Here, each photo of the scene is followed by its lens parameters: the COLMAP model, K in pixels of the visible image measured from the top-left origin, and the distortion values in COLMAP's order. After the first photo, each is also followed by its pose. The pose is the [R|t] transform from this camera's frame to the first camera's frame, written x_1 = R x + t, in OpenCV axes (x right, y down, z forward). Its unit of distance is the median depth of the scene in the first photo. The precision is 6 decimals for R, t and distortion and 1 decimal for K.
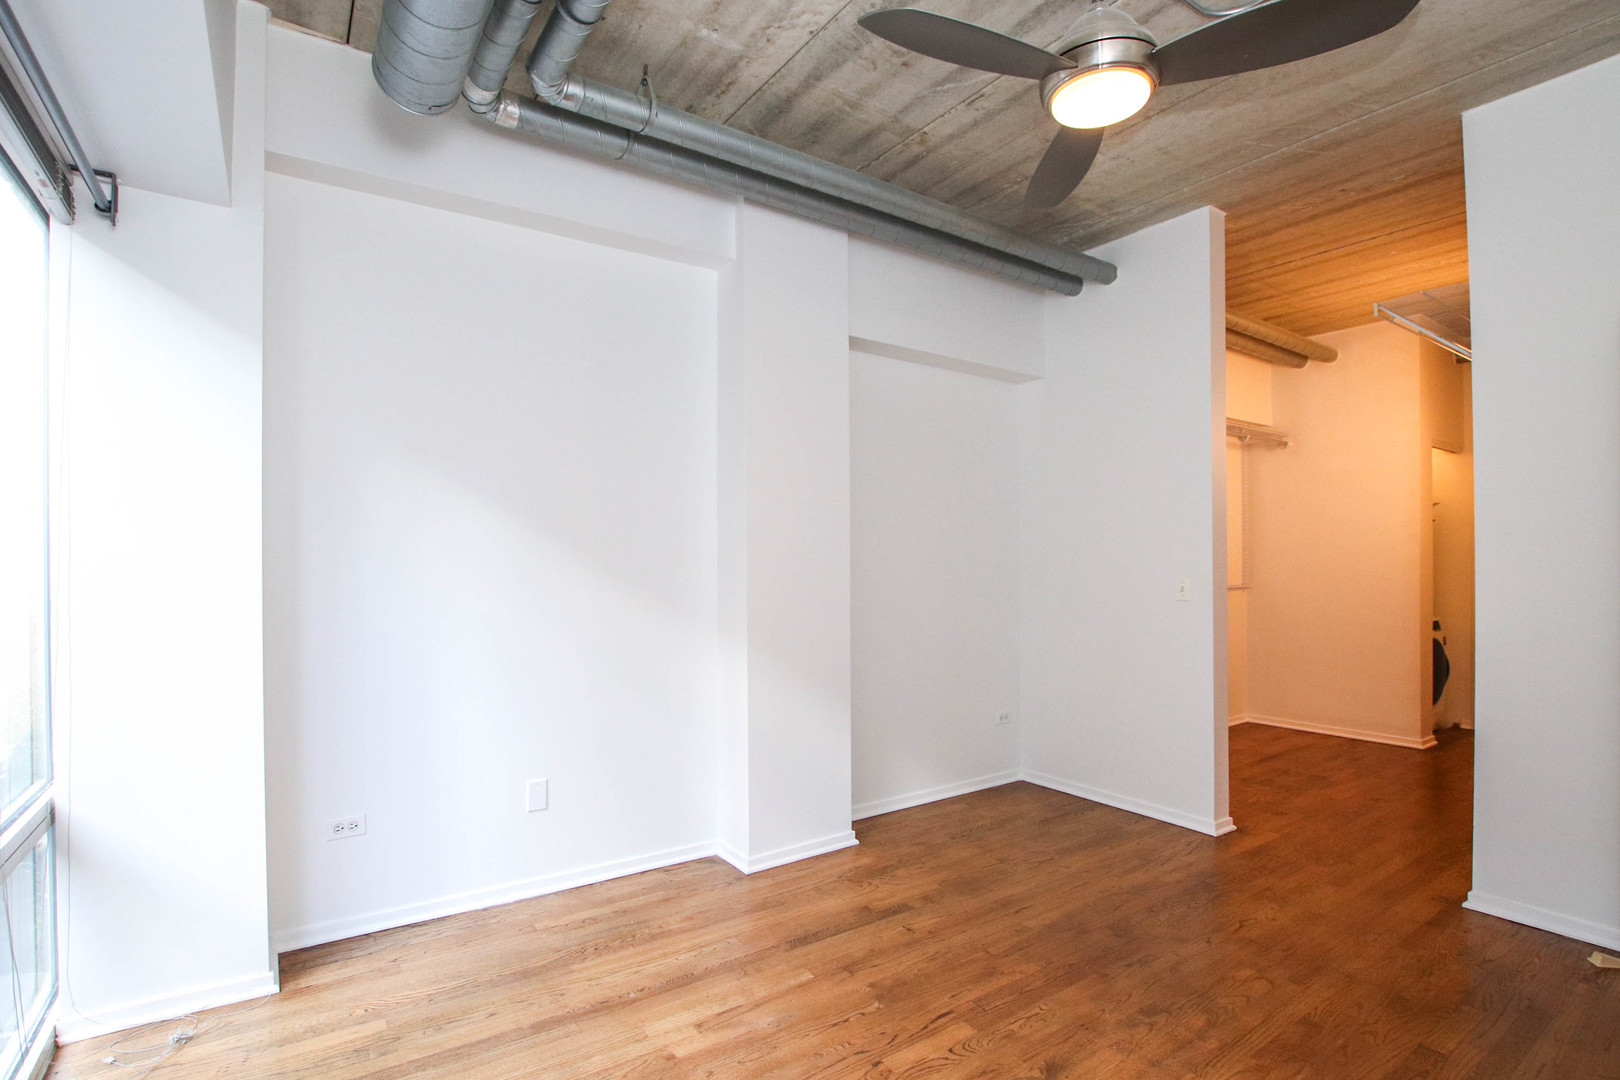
lens RADIAL K [[774.8, 0, 810.0], [0, 774.8, 540.0], [0, 0, 1]] dist [-0.025308, 0.000344]
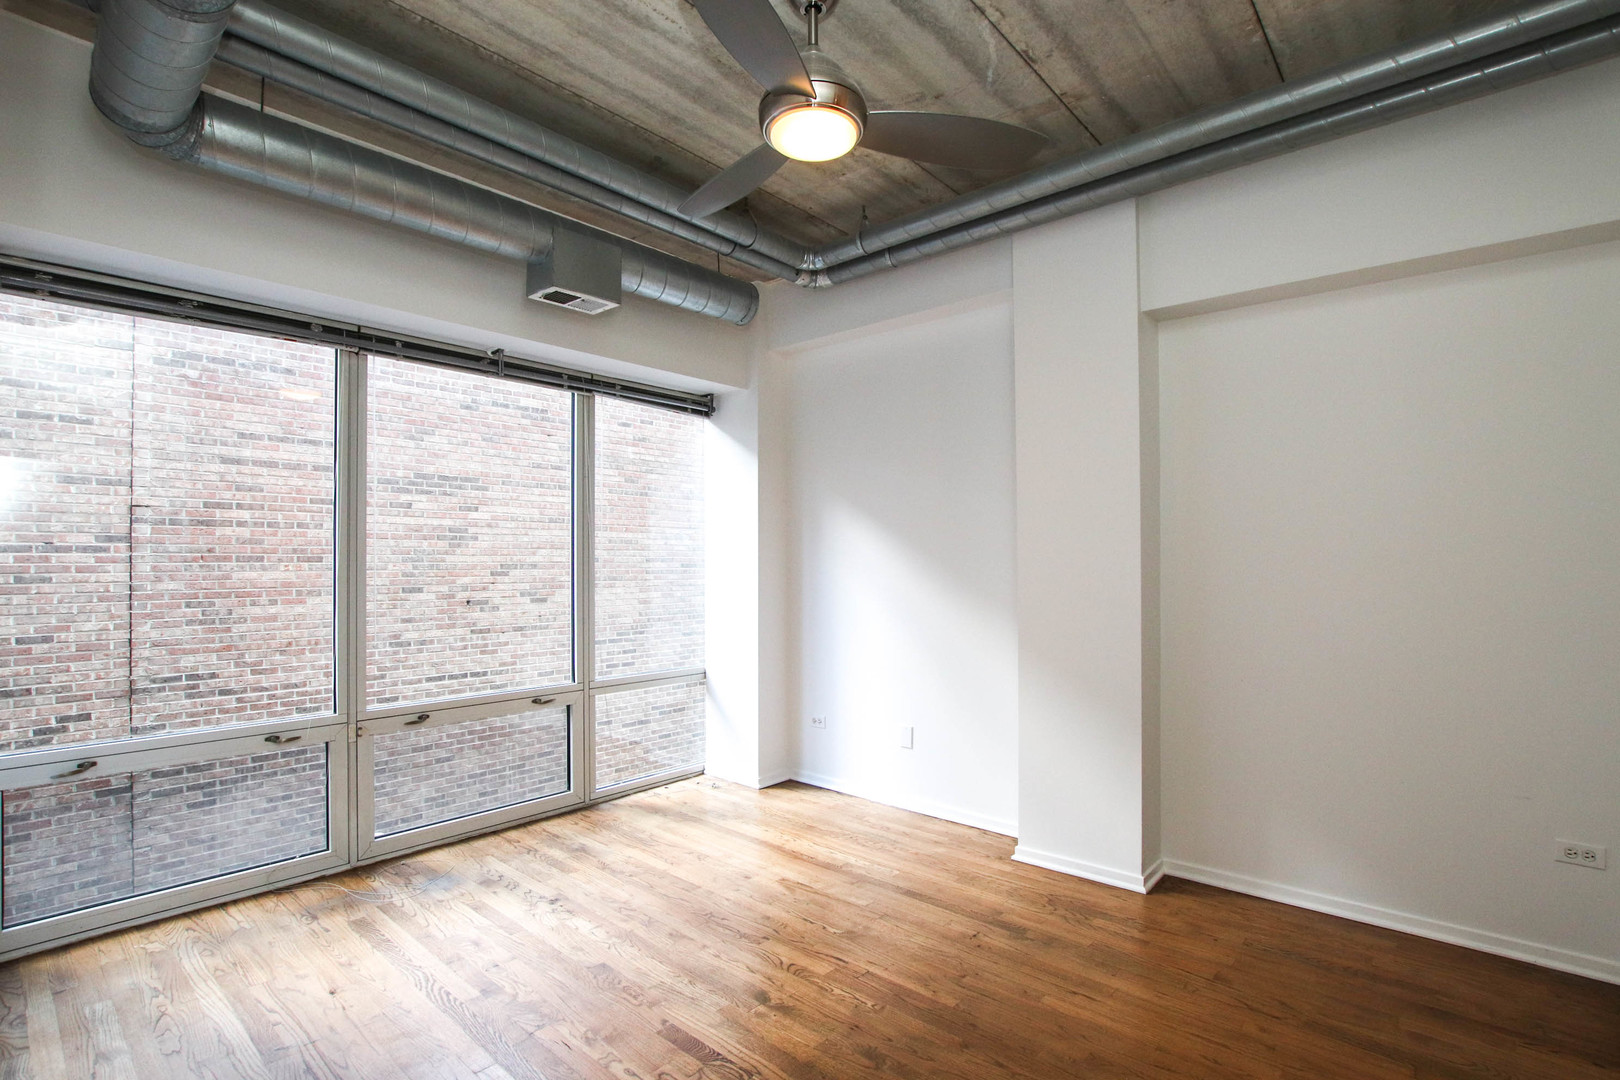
lens RADIAL K [[751.1, 0, 780.6], [0, 751.1, 557.6], [0, 0, 1]] dist [-0.023155, 0.000349]
pose [[0.230642, -0.009270, -0.972994, 0.951260], [0.021595, 0.999757, -0.004406, 0.013776], [0.972799, -0.019996, 0.230787, 0.506858]]
